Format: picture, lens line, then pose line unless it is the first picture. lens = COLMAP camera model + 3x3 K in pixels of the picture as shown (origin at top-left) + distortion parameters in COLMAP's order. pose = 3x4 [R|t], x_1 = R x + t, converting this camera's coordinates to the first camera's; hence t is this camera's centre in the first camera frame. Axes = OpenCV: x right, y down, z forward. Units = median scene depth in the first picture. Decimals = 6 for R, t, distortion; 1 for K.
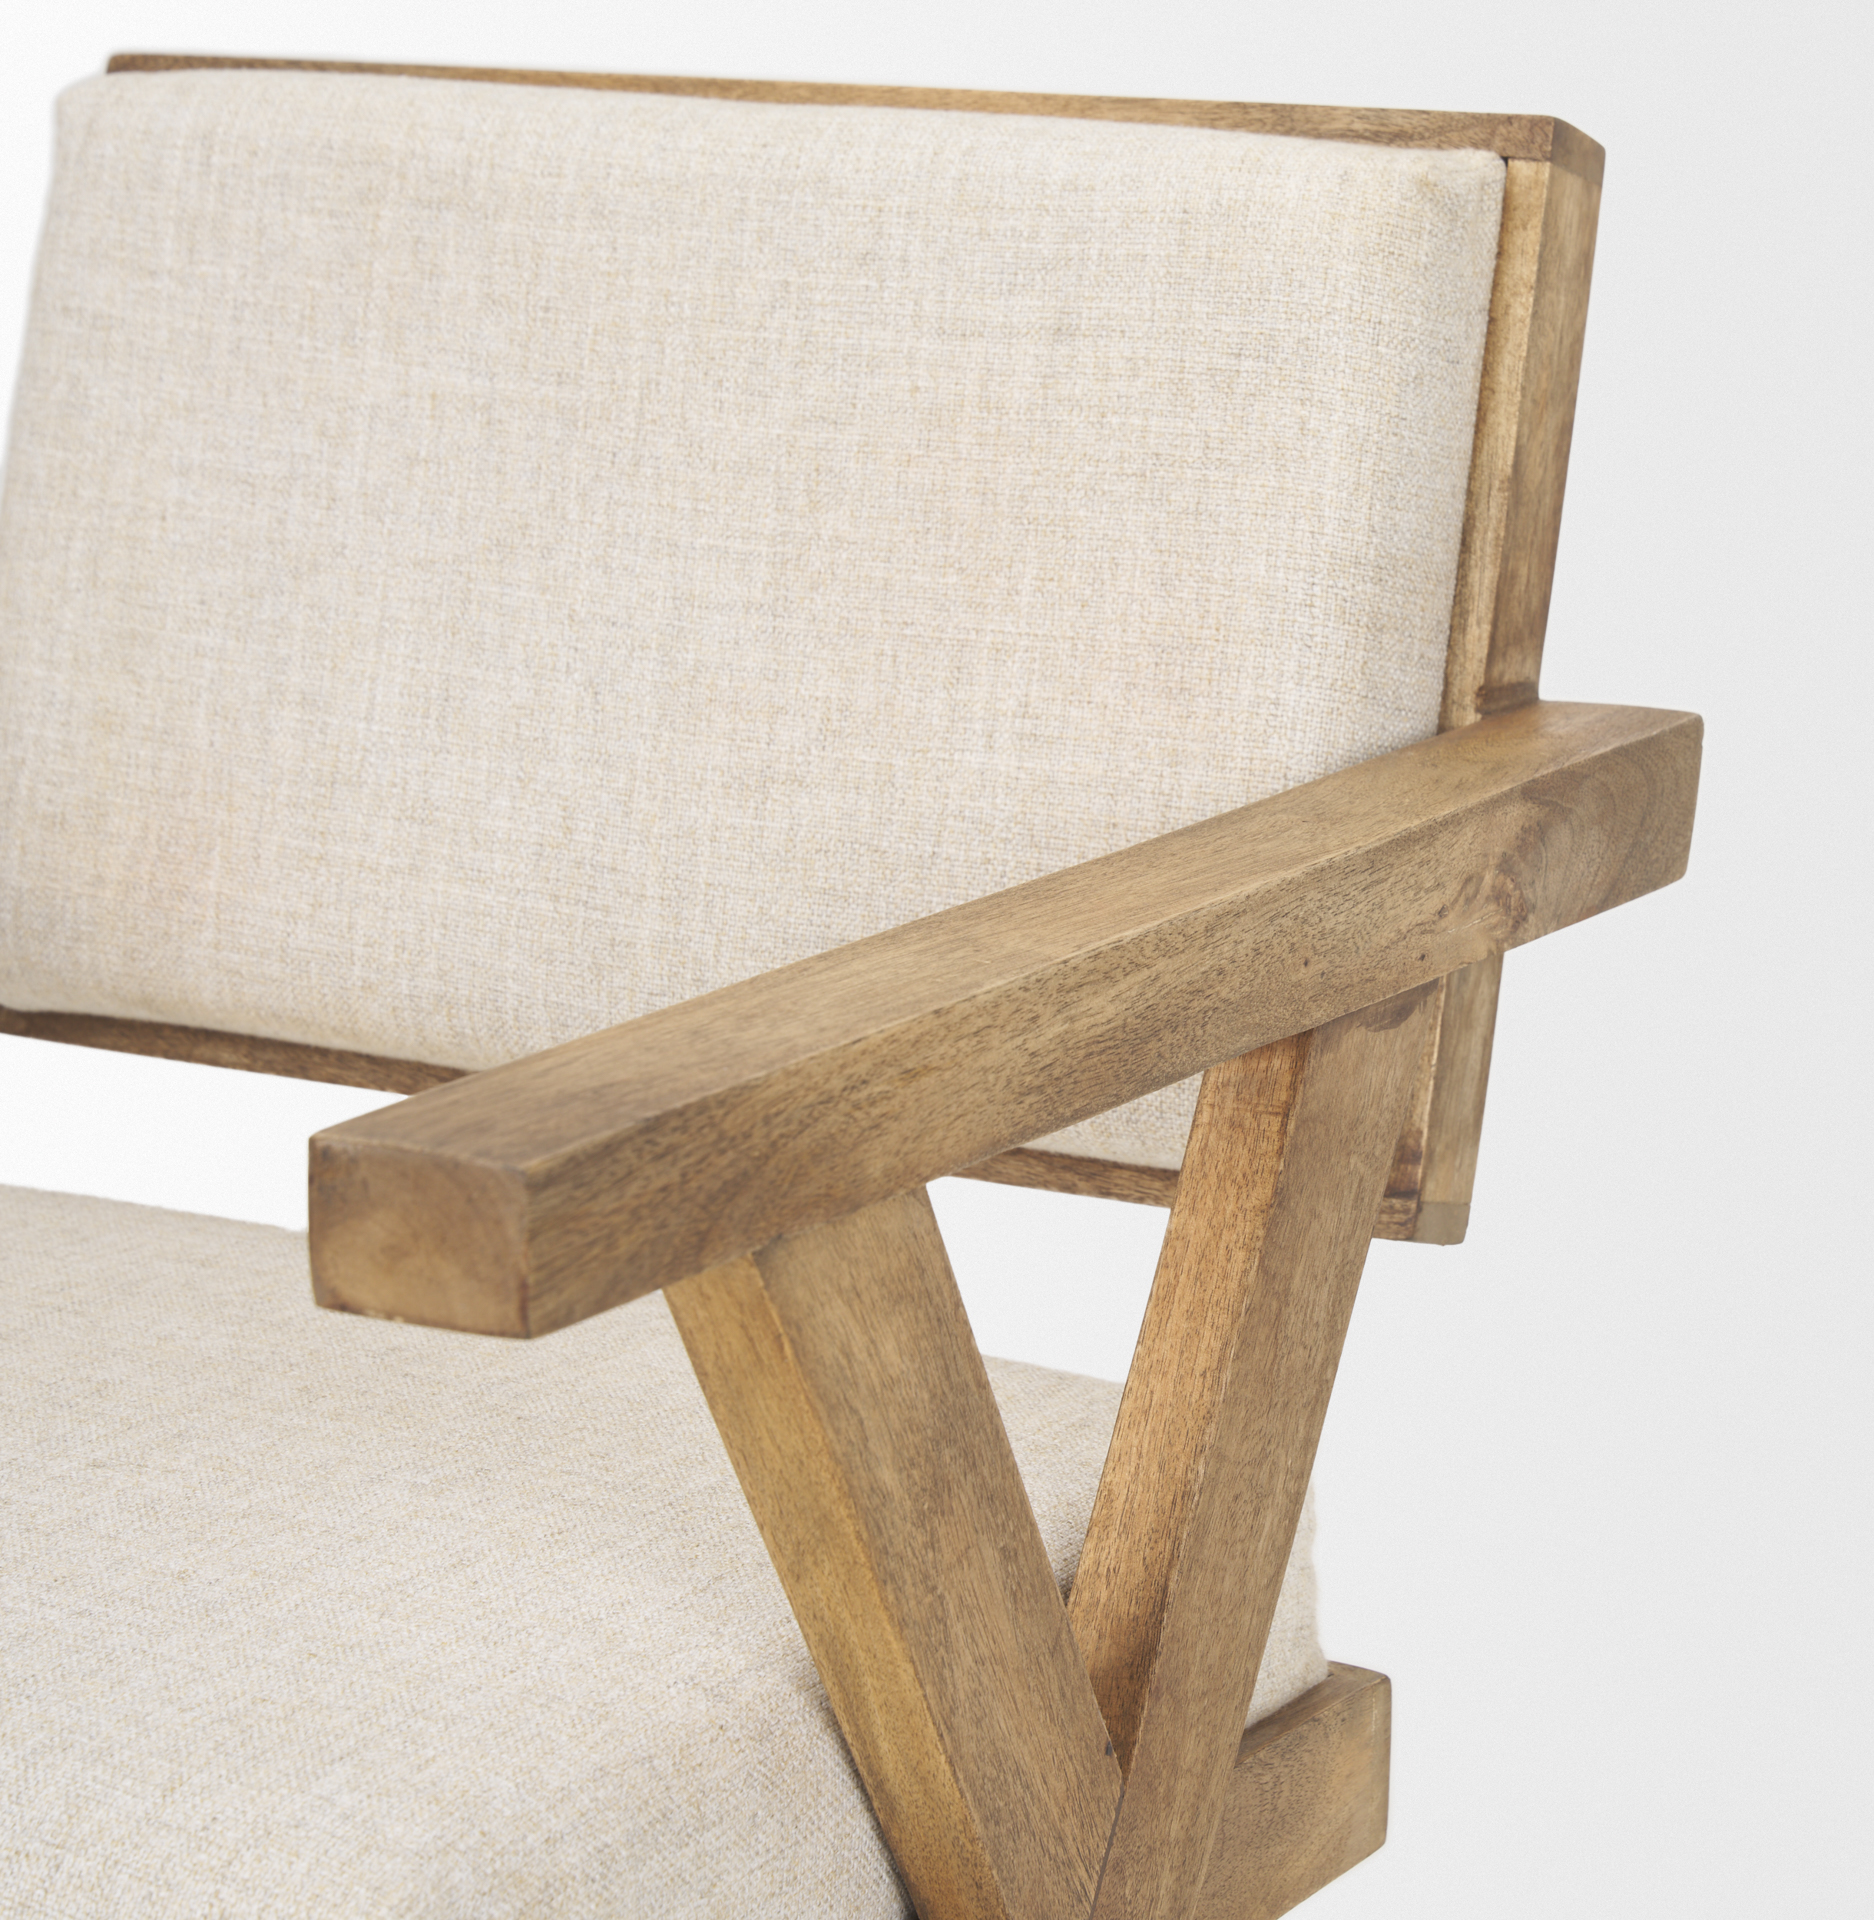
lens RADIAL K [[5302.0, 0, 1325.4], [0, 5302.0, 956.4], [0, 0, 1]] dist [-0.050177, 0.144370]
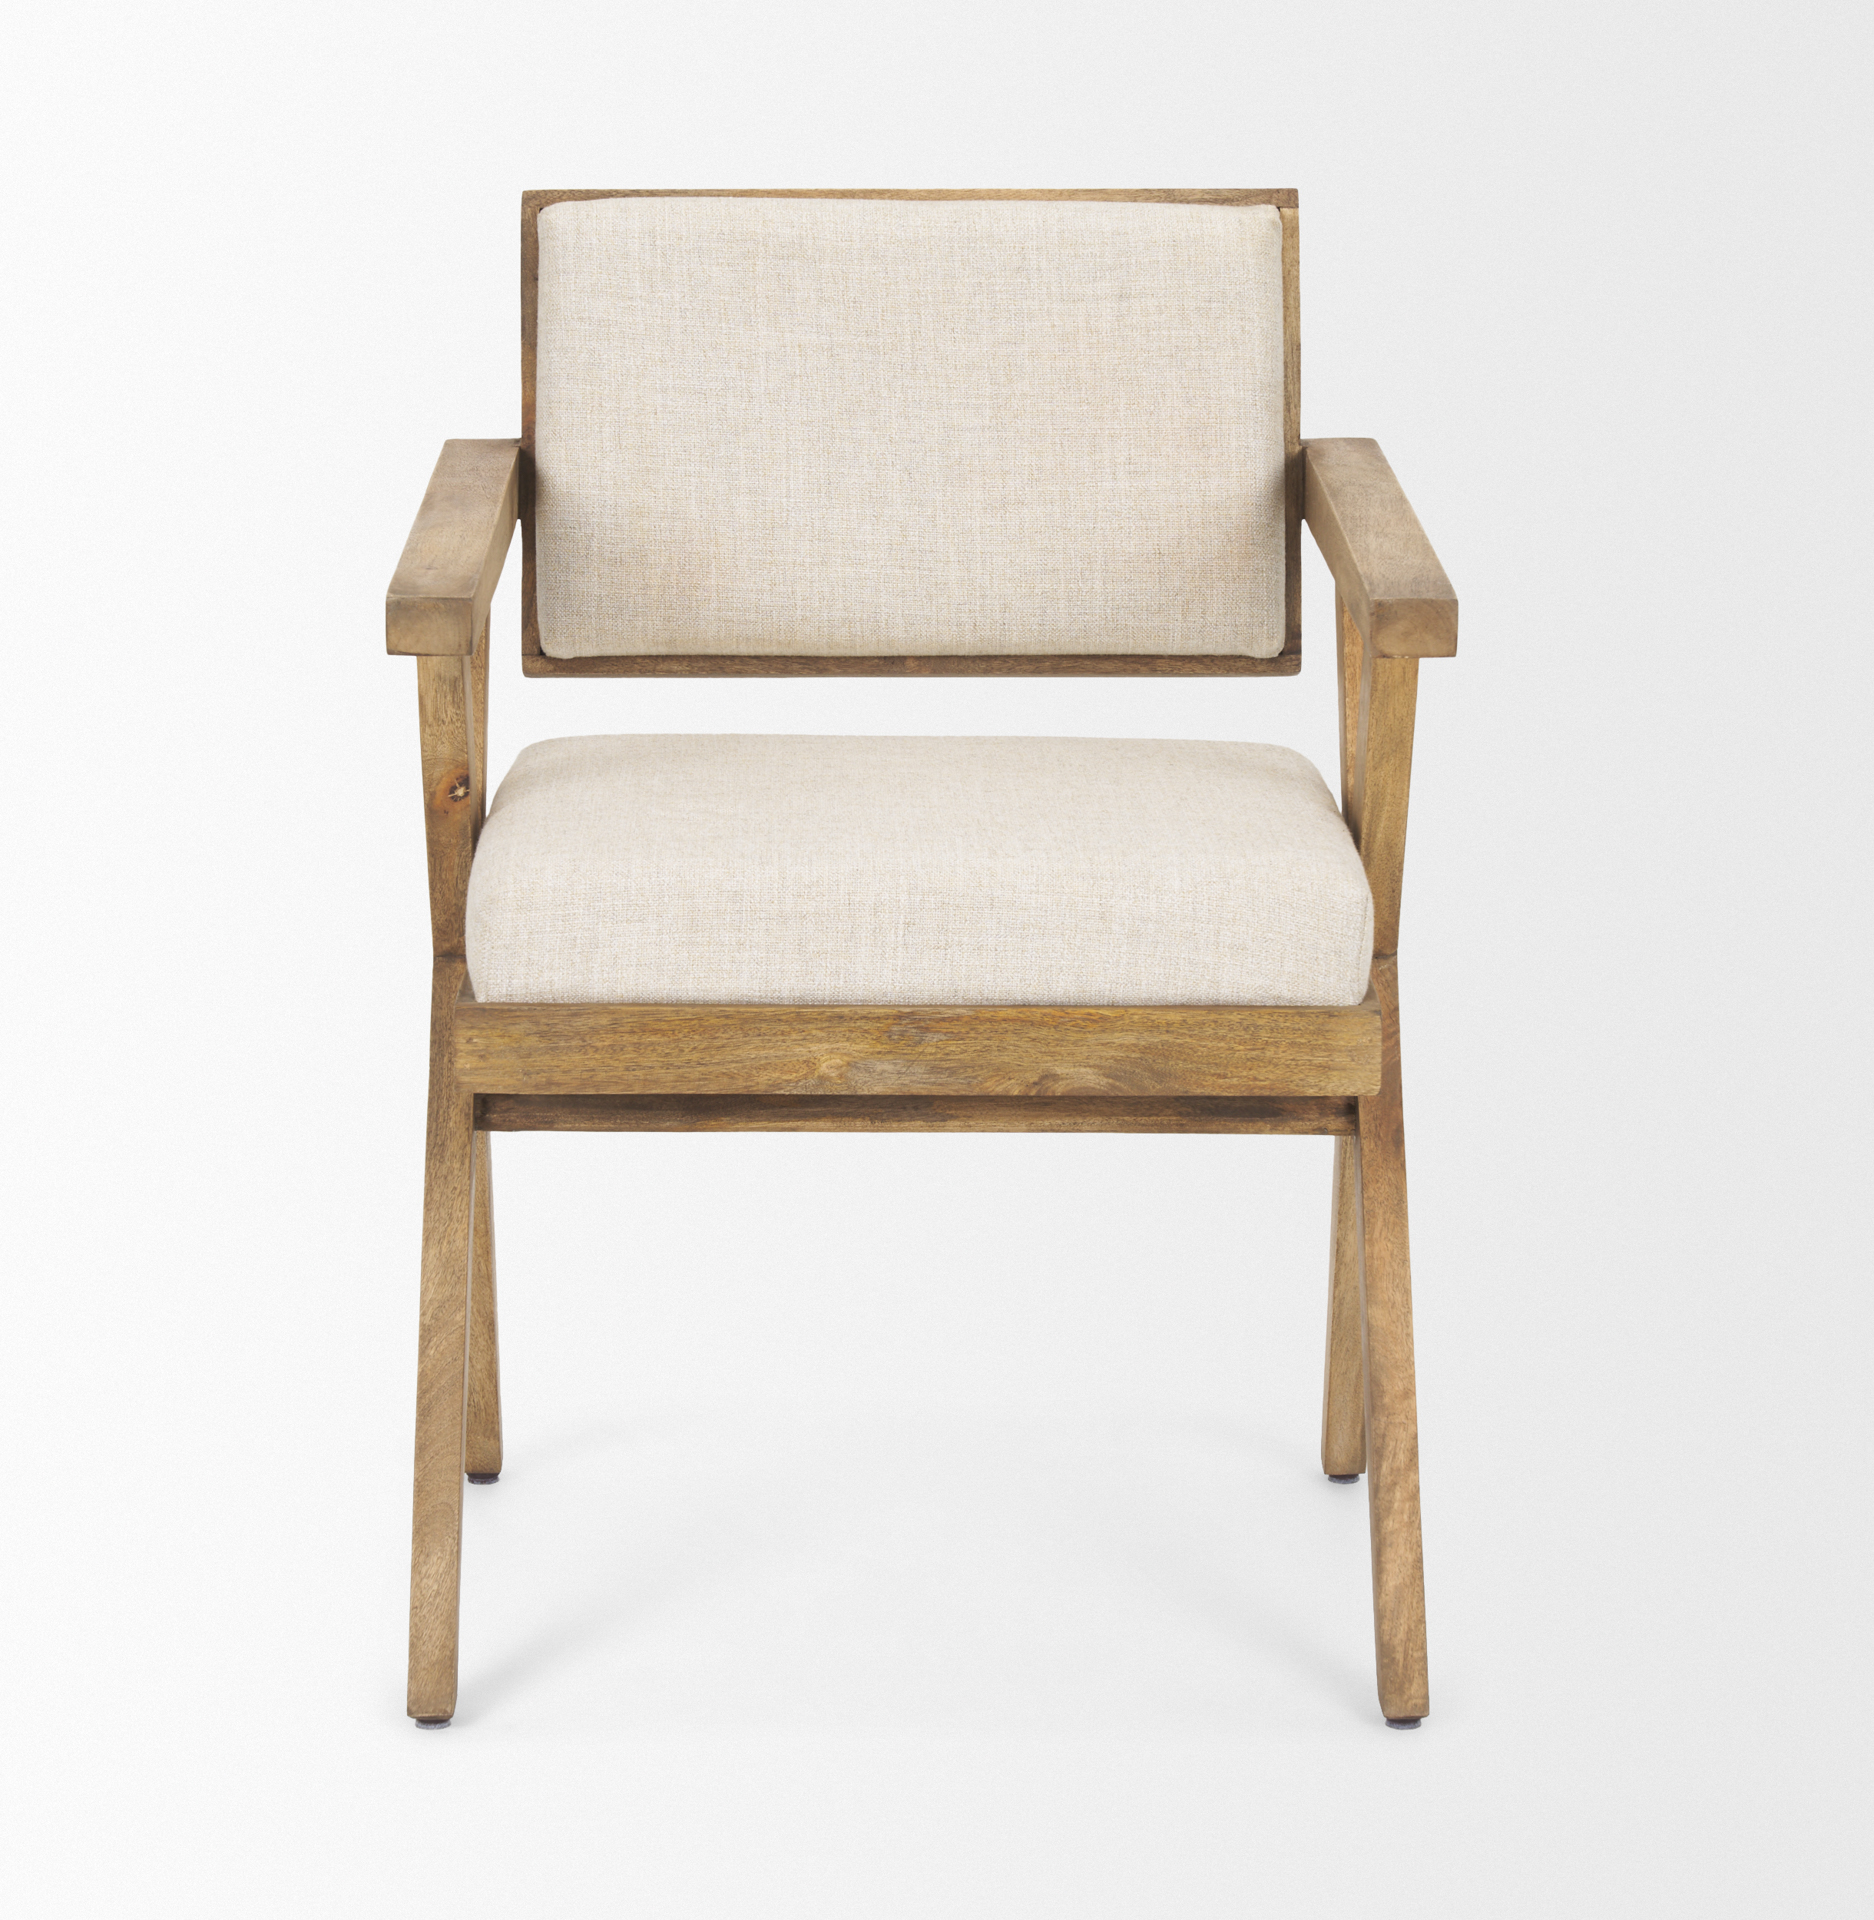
lens RADIAL K [[5478.4, 0, 937.0], [0, 5478.4, 960.0], [0, 0, 1]] dist [-0.086973, 0.650044]
pose [[0.900414, -0.127093, 0.416055, -1.315507], [0.110974, 0.991837, 0.062810, 0.011456], [-0.420641, -0.010383, 0.907168, -1.291767]]
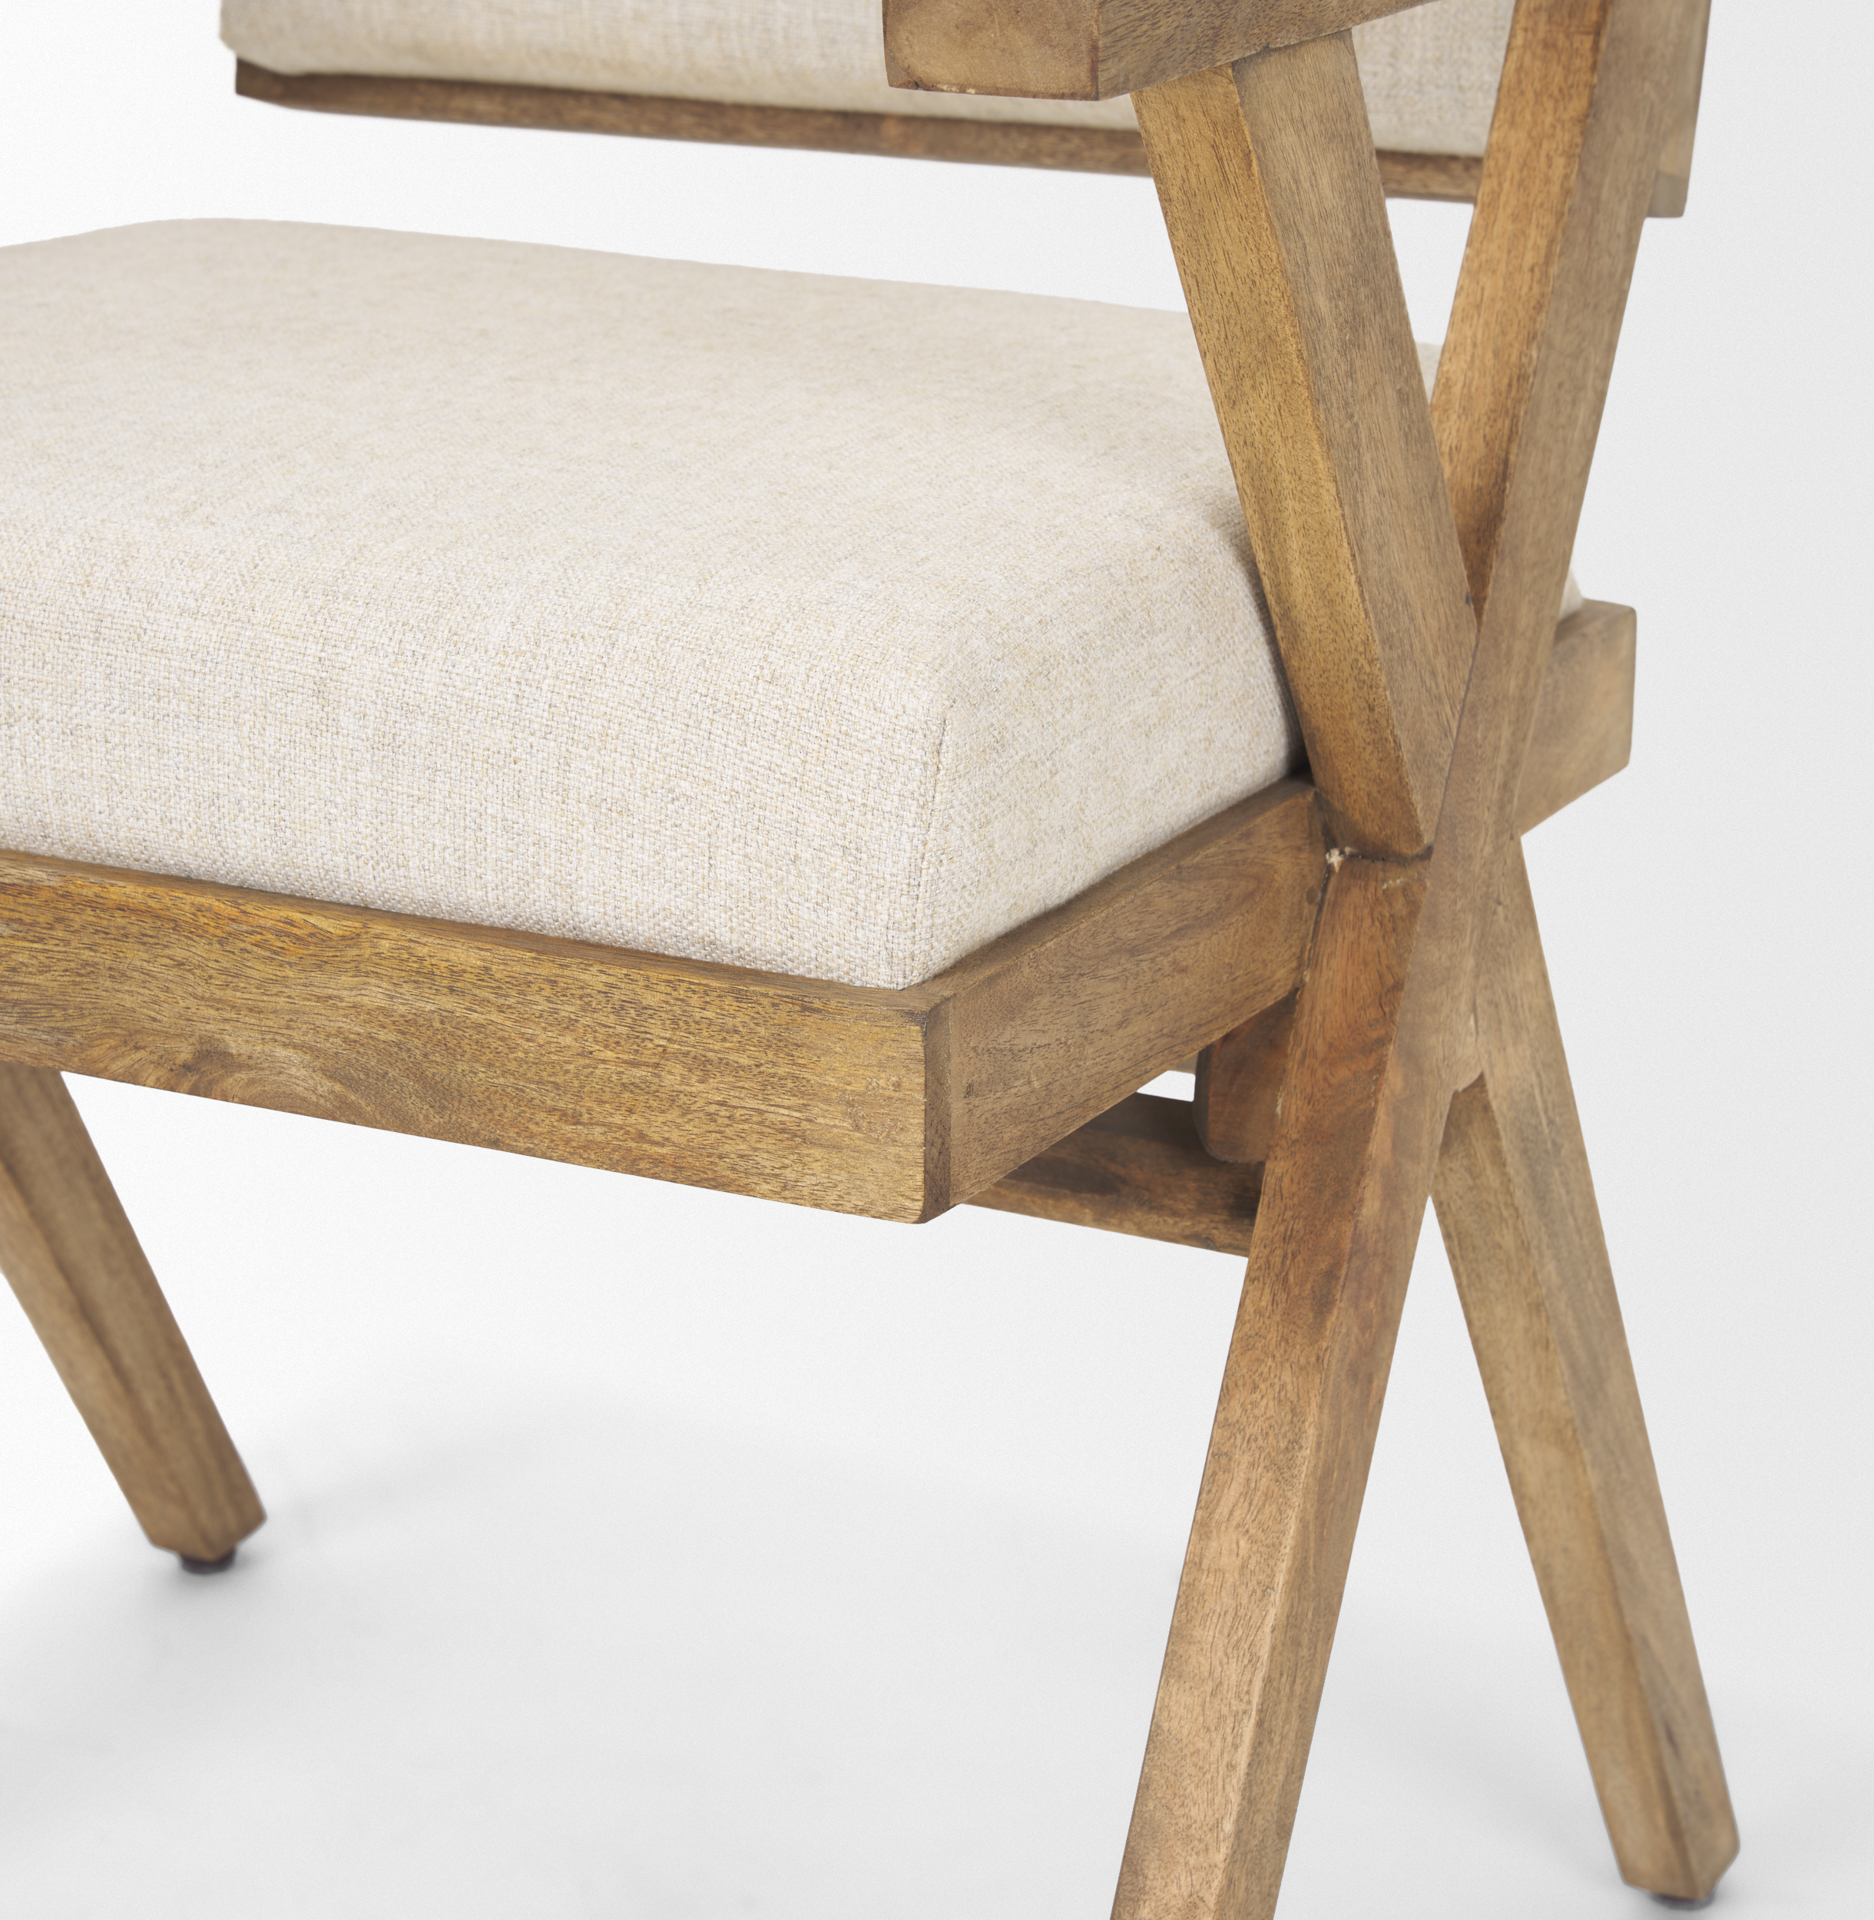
lens RADIAL K [[5208.4, 0, 937.0], [0, 5208.4, 960.0], [0, 0, 1]] dist [-0.111724, 0.581724]
pose [[0.999612, -0.020564, -0.018812, -0.126836], [0.022472, 0.993944, 0.107564, 0.101437], [0.016486, -0.107945, 0.994020, -0.077290]]
